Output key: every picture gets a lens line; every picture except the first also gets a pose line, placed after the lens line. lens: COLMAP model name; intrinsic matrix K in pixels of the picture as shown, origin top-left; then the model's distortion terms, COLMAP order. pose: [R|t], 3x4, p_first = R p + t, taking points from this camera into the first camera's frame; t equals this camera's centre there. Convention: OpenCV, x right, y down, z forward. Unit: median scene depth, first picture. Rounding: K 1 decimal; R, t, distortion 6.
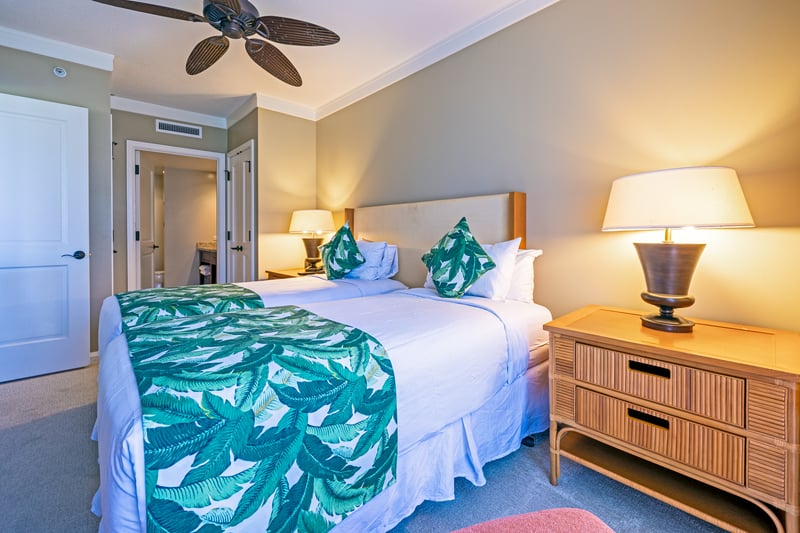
lens RADIAL K [[347.9, 0, 401.4], [0, 347.9, 234.2], [0, 0, 1]] dist [0.000301, 0.000039]
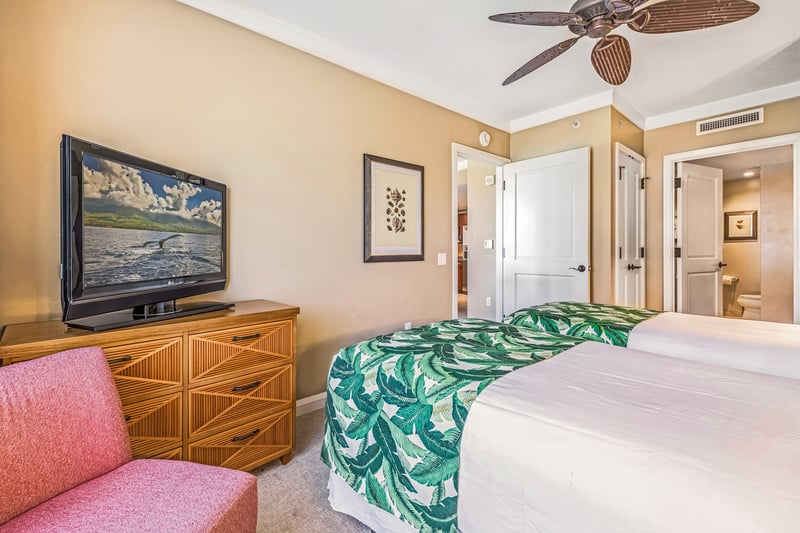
lens RADIAL K [[338.6, 0, 376.5], [0, 338.6, 251.5], [0, 0, 1]] dist [-0.017022, 0.000009]
pose [[-0.022056, -0.006441, -0.999736, 0.932459], [0.011002, 0.999917, -0.006685, -0.000760], [0.999696, -0.011147, -0.021983, 1.025920]]
